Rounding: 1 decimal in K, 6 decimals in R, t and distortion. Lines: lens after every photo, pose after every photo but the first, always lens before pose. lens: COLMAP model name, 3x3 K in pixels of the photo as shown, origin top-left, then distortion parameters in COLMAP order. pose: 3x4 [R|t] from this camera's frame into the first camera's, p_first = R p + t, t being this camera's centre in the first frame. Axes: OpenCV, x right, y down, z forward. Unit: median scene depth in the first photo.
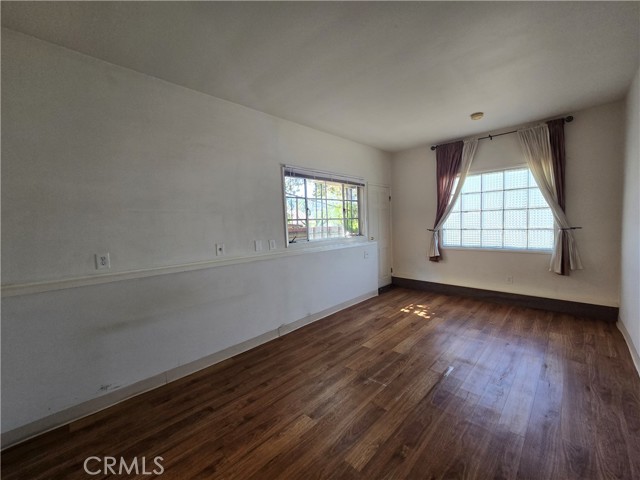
lens RADIAL K [[260.4, 0, 323.8], [0, 260.4, 240.5], [0, 0, 1]] dist [-0.002362, -0.000257]
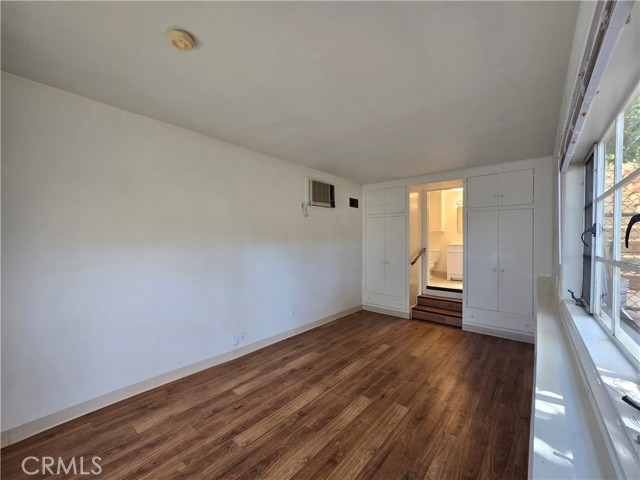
lens RADIAL K [[260.4, 0, 323.5], [0, 260.4, 240.3], [0, 0, 1]] dist [-0.002362, -0.000257]
pose [[-0.996440, 0.028203, -0.079451, 0.376322], [0.022691, 0.997328, 0.069445, -0.150076], [0.081197, 0.067395, -0.994417, 1.429034]]
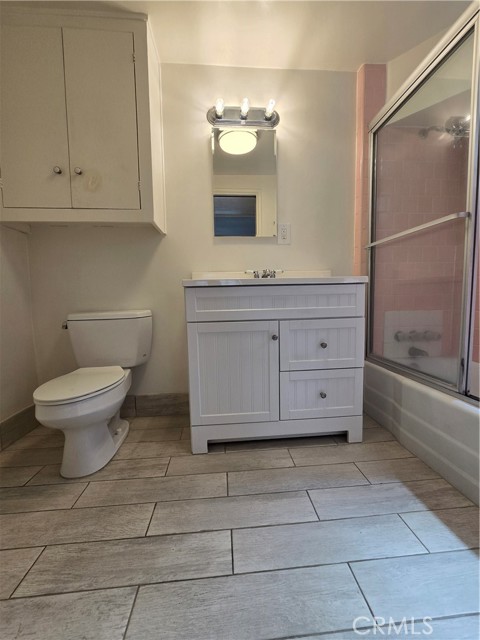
lens RADIAL K [[260.4, 0, 242.0], [0, 260.4, 314.9], [0, 0, 1]] dist [-0.002362, -0.000257]
pose [[-0.646909, 0.104334, -0.755396, -0.394678], [-0.009114, 0.989468, 0.144468, 0.014615], [0.762513, 0.100342, -0.639144, -0.001097]]
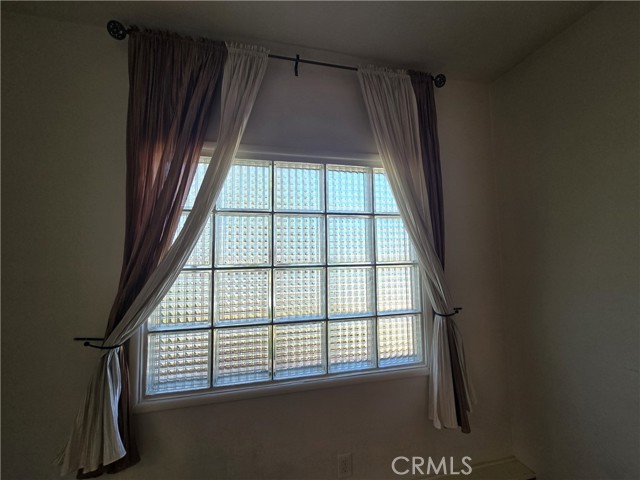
lens RADIAL K [[260.4, 0, 320.8], [0, 260.4, 237.6], [0, 0, 1]] dist [-0.002362, -0.000257]
pose [[0.553281, 0.088622, 0.828267, 0.432540], [0.059722, 0.987546, -0.145558, -0.119652], [-0.830851, 0.130000, 0.541098, 0.918342]]
